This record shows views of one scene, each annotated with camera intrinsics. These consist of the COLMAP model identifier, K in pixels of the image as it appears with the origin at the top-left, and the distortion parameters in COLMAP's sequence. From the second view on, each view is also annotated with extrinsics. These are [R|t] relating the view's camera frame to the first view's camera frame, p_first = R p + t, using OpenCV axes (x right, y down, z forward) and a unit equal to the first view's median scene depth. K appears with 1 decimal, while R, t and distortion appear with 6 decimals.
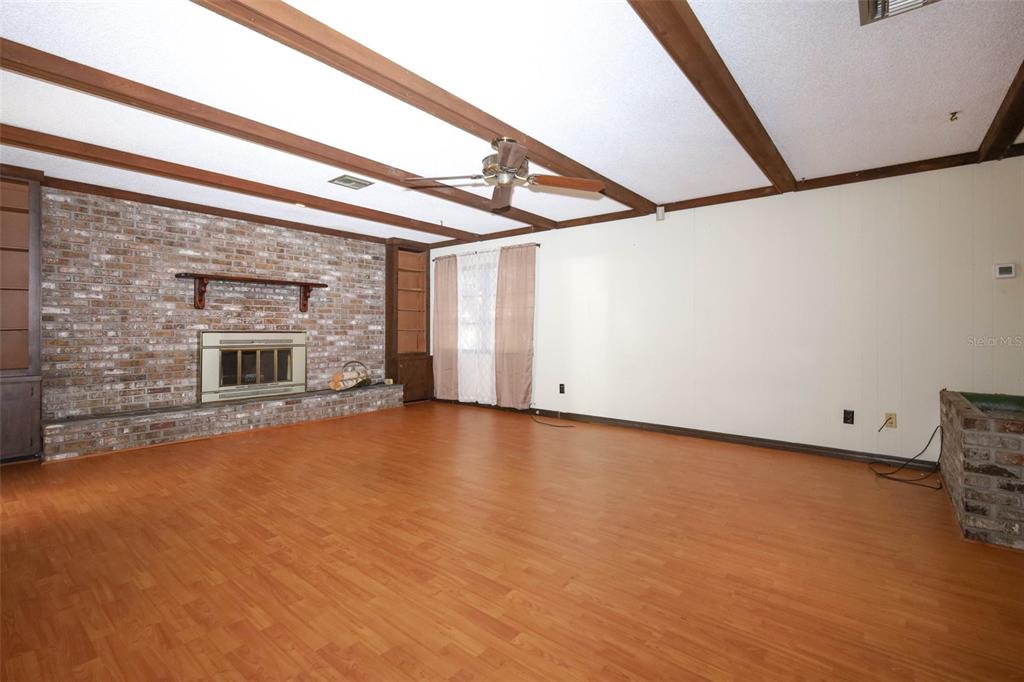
lens RADIAL K [[464.8, 0, 535.1], [0, 464.8, 329.0], [0, 0, 1]] dist [-0.000240, -0.000896]
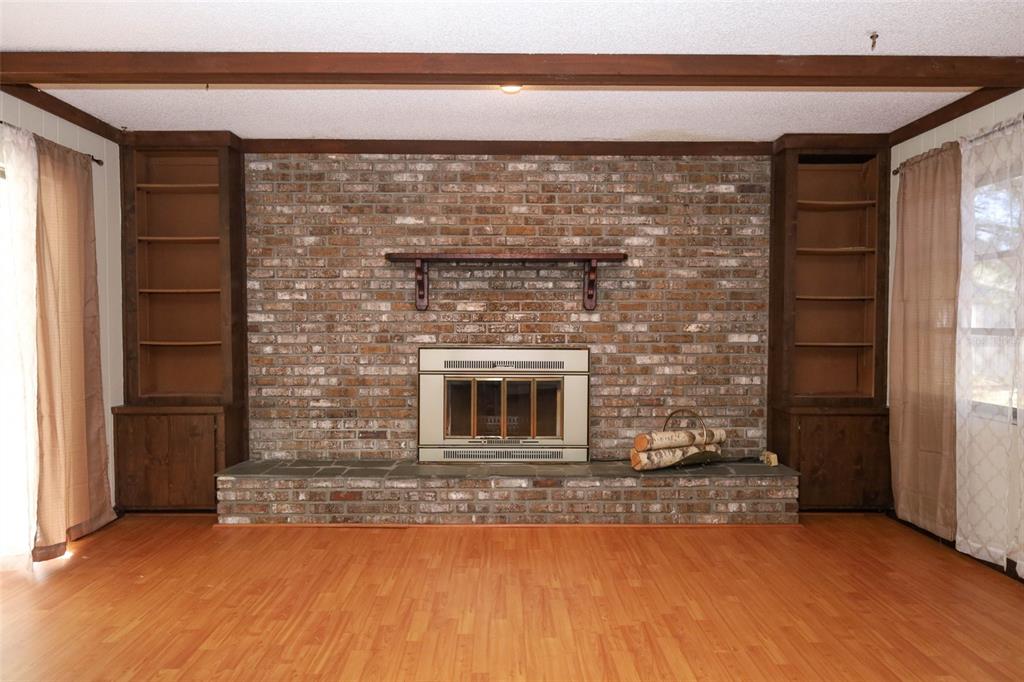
lens RADIAL K [[609.7, 0, 506.5], [0, 609.7, 338.3], [0, 0, 1]] dist [0.005257, -0.002201]
pose [[0.612884, 0.022659, -0.789848, -0.007077], [0.001348, 0.999557, 0.029721, -0.027960], [0.790172, -0.019281, 0.612582, 0.559134]]
